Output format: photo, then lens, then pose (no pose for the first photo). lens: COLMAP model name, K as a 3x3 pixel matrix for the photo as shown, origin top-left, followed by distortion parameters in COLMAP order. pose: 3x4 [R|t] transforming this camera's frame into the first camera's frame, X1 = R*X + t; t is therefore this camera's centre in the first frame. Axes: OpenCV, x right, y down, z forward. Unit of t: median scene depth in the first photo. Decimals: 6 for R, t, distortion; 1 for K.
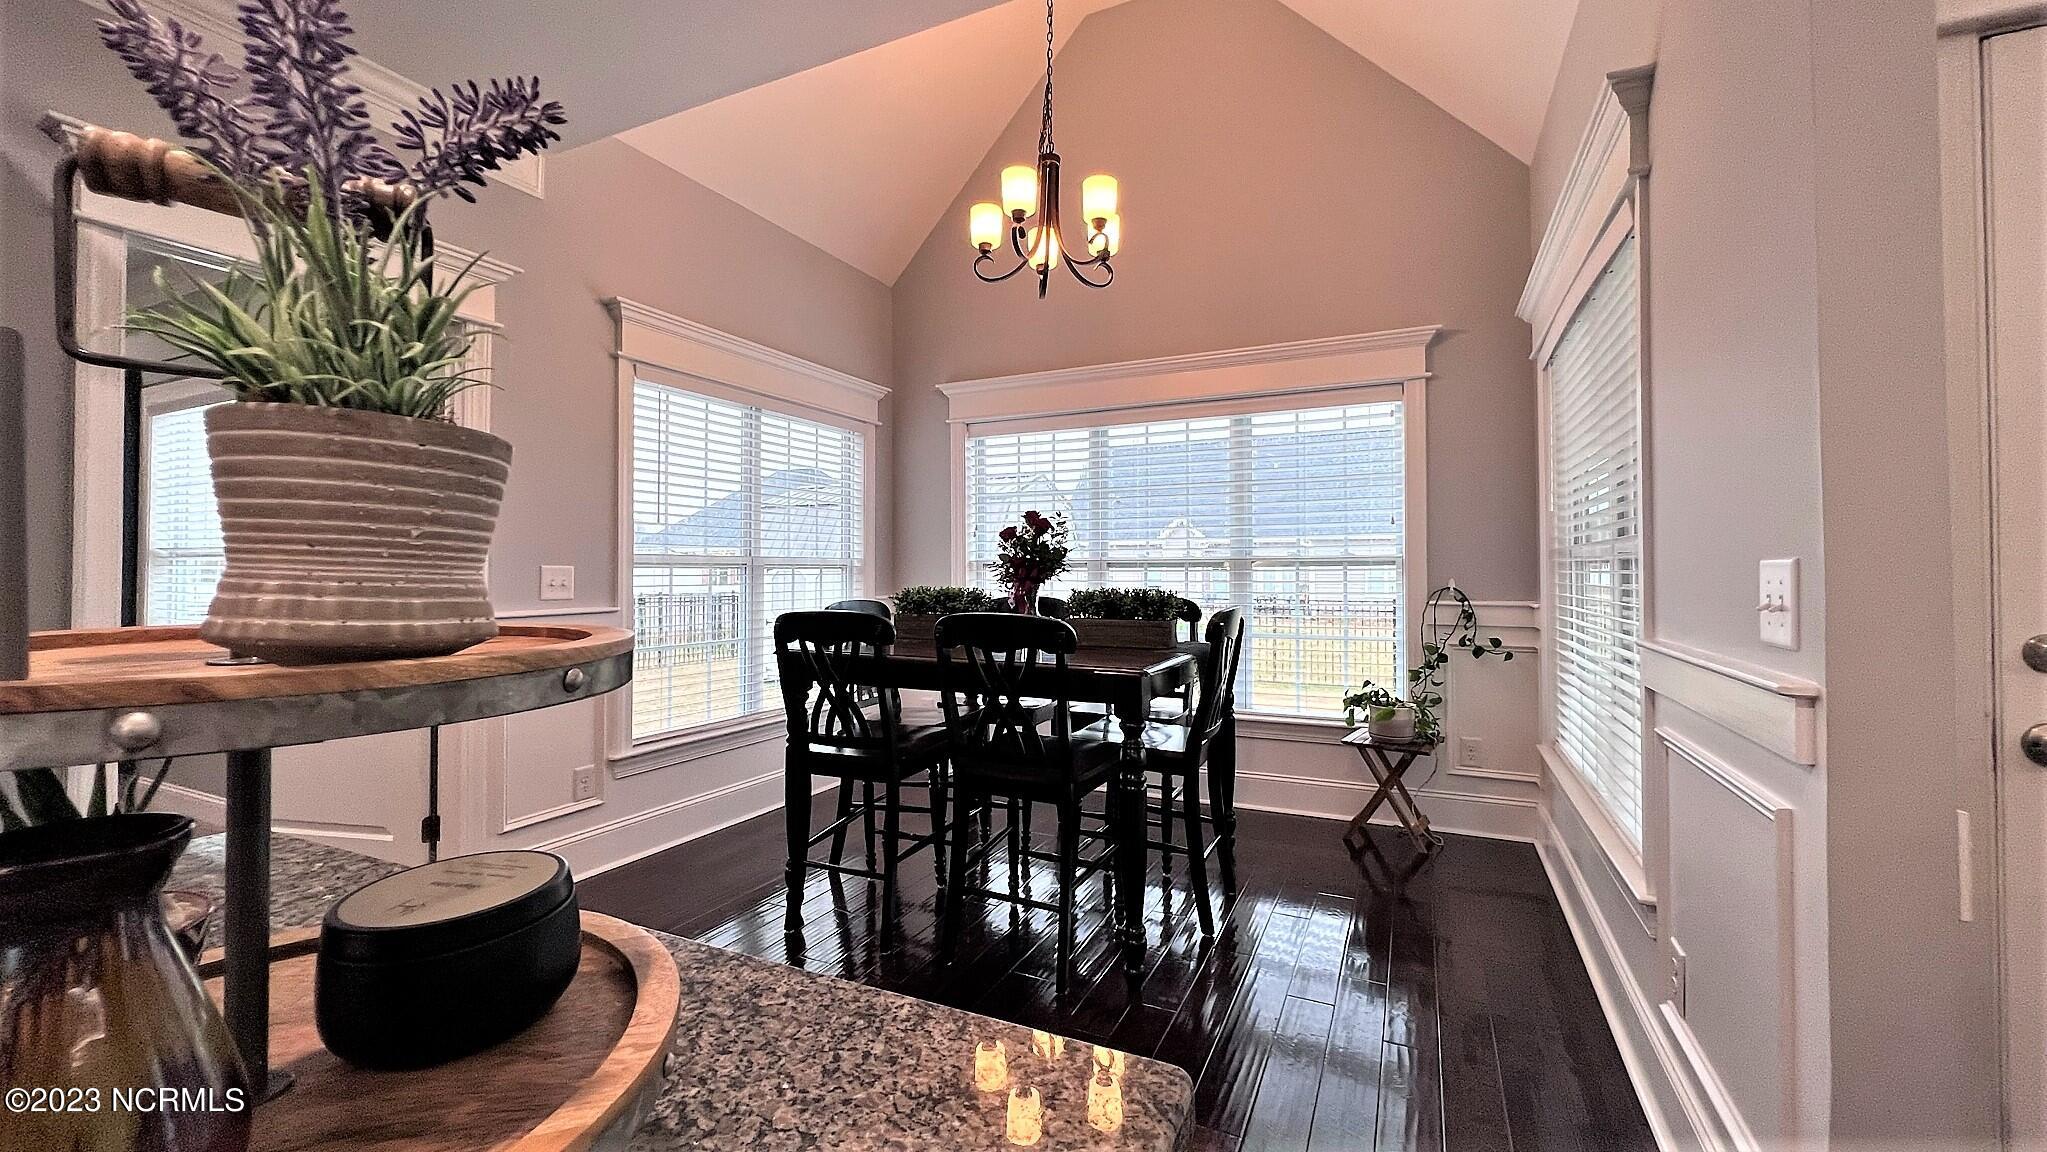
lens RADIAL K [[806.9, 0, 1023.5], [0, 806.9, 576.0], [0, 0, 1]] dist [0.000692, -0.000051]
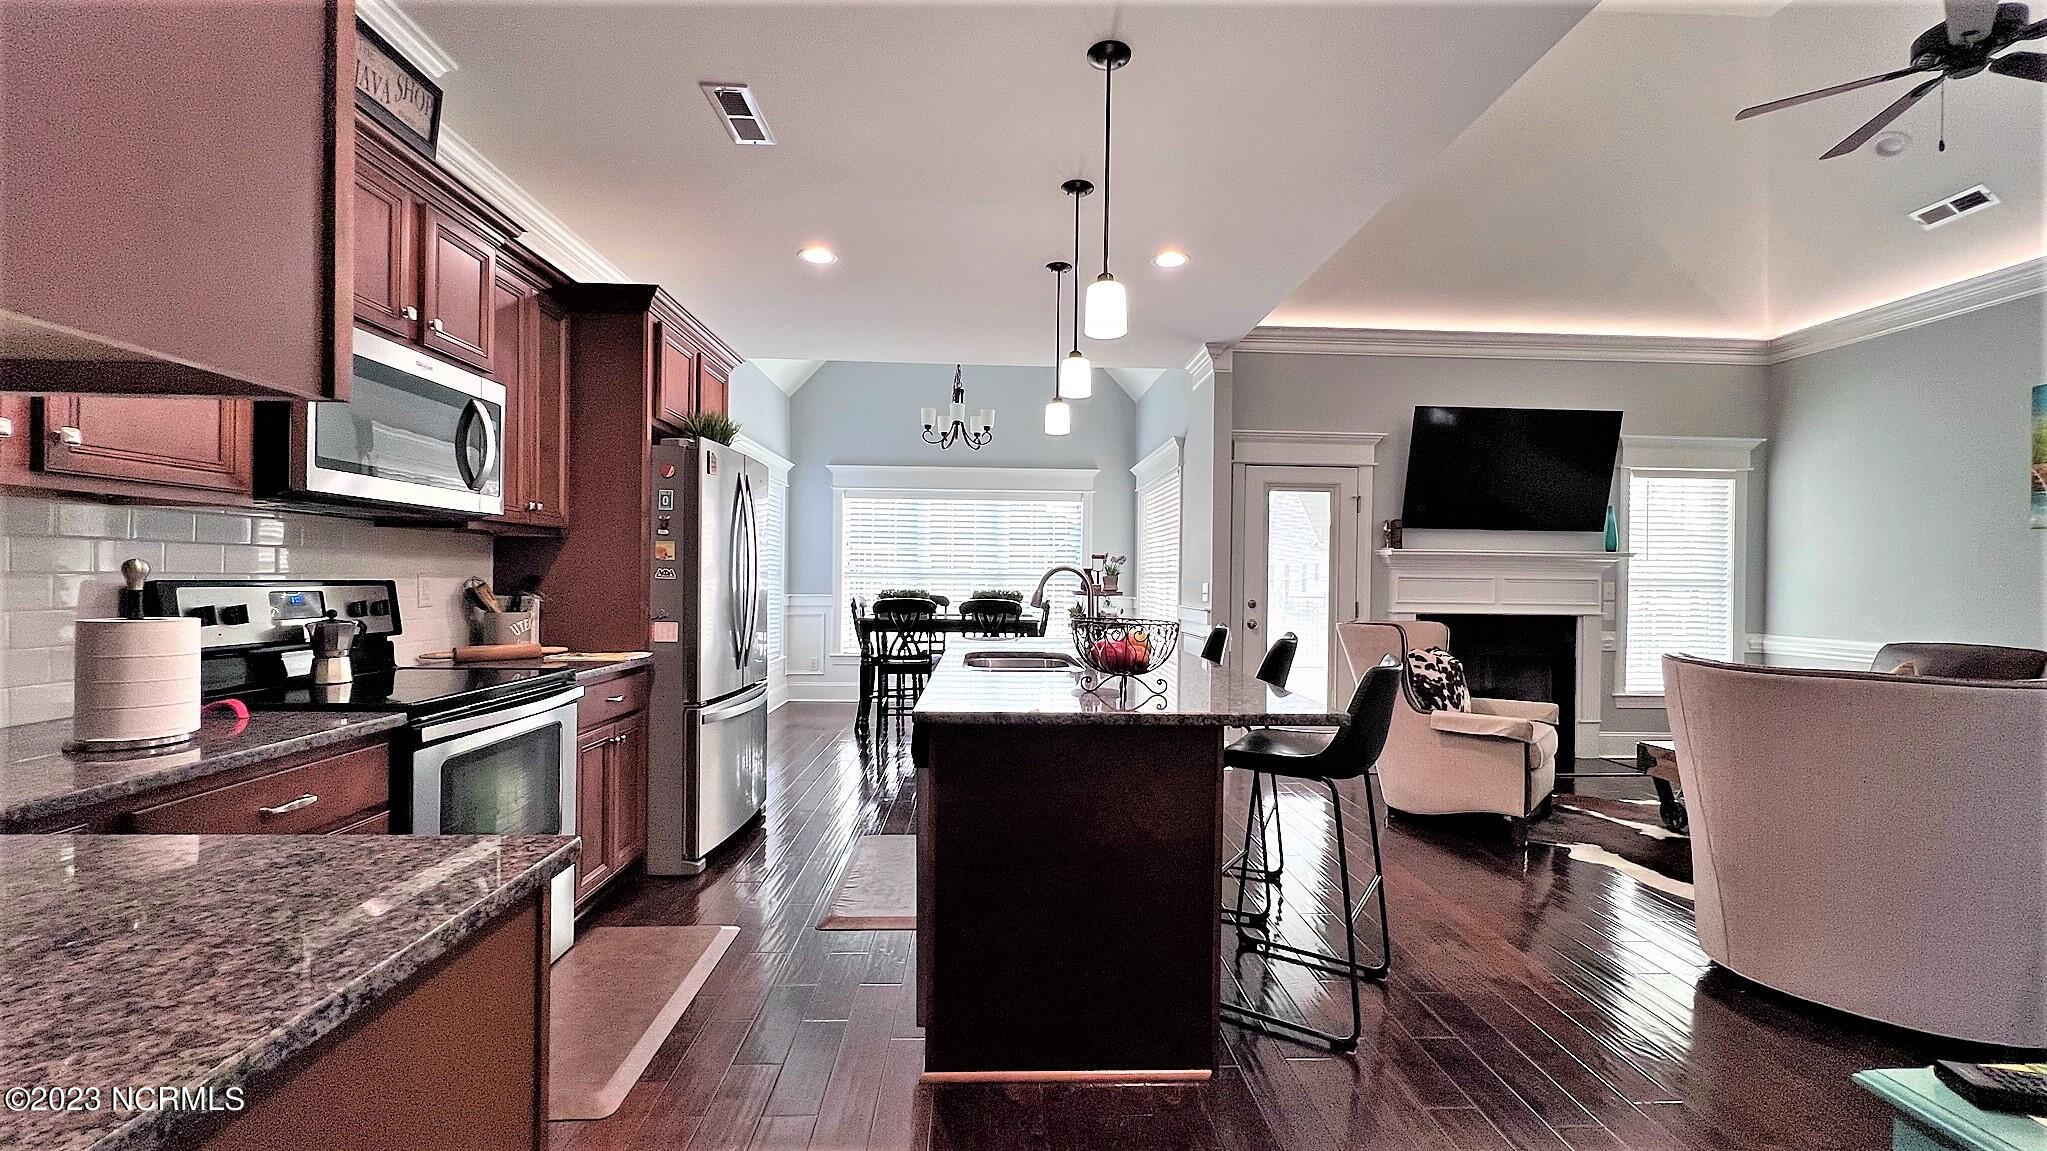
lens RADIAL K [[797.3, 0, 1023.5], [0, 797.3, 575.5], [0, 0, 1]] dist [-0.002458, -0.000265]
pose [[0.883720, 0.015370, 0.467763, -0.727050], [-0.014550, 0.999880, -0.005365, -0.013646], [-0.467790, -0.002065, 0.883837, -0.861412]]
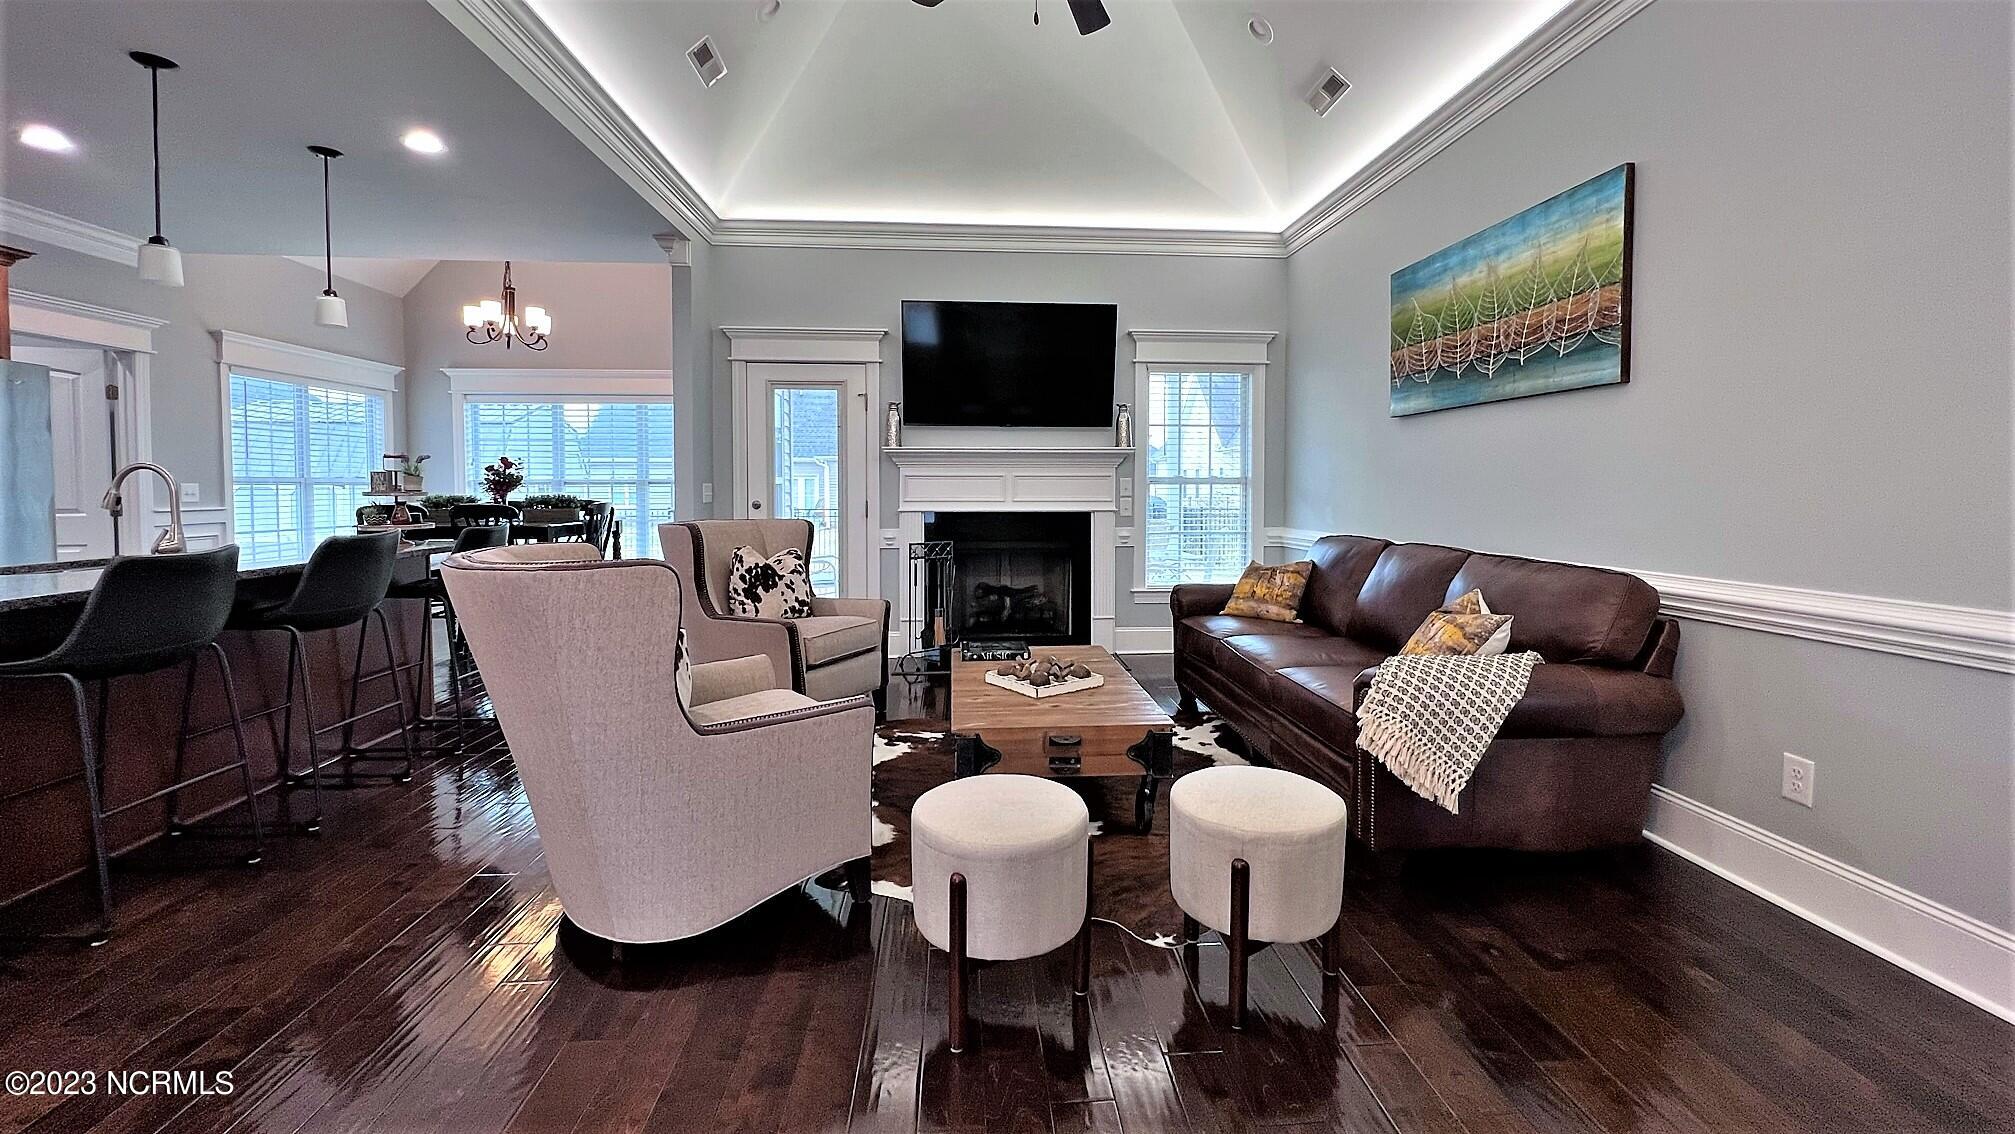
lens RADIAL K [[799.9, 0, 1010.2], [0, 799.9, 509.8], [0, 0, 1]] dist [-0.000719, -0.000250]
pose [[0.863539, -0.014359, 0.504078, 0.088736], [-0.001416, 0.999522, 0.030898, -0.011486], [-0.504281, -0.027396, 0.863105, -1.283139]]
